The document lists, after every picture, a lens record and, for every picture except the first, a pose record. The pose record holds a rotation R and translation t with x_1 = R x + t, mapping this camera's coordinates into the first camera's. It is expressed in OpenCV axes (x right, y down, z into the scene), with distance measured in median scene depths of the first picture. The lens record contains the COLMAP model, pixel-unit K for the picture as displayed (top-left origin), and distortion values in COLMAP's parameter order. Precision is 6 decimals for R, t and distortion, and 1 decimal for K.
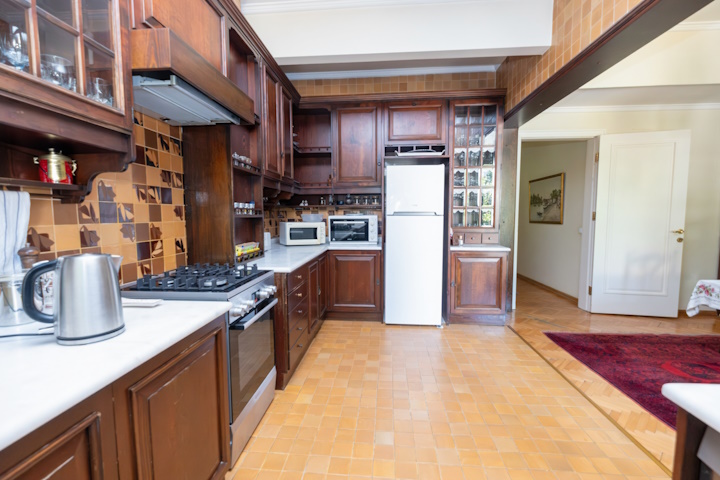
lens RADIAL K [[316.0, 0, 360.0], [0, 316.0, 240.0], [0, 0, 1]] dist [-0.001331, -0.000208]
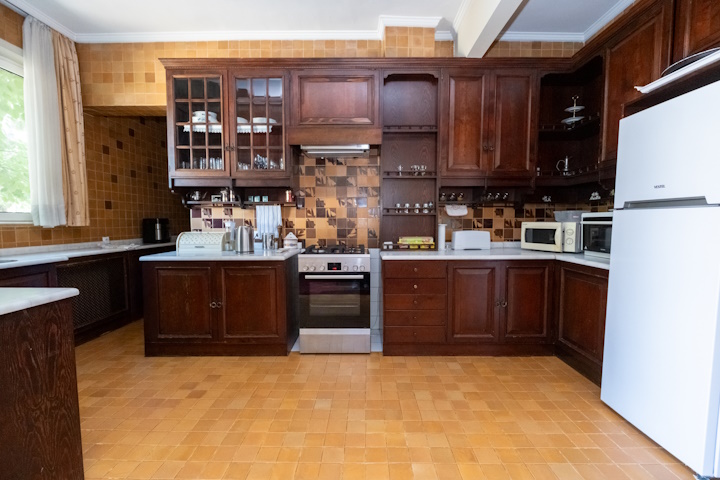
lens RADIAL K [[315.1, 0, 360.0], [0, 315.1, 240.0], [0, 0, 1]] dist [0.000228, -0.000024]
pose [[0.076664, 0.064085, -0.994995, 1.003389], [-0.077233, 0.995316, 0.058155, -0.037383], [0.994061, 0.072388, 0.081254, 0.843118]]
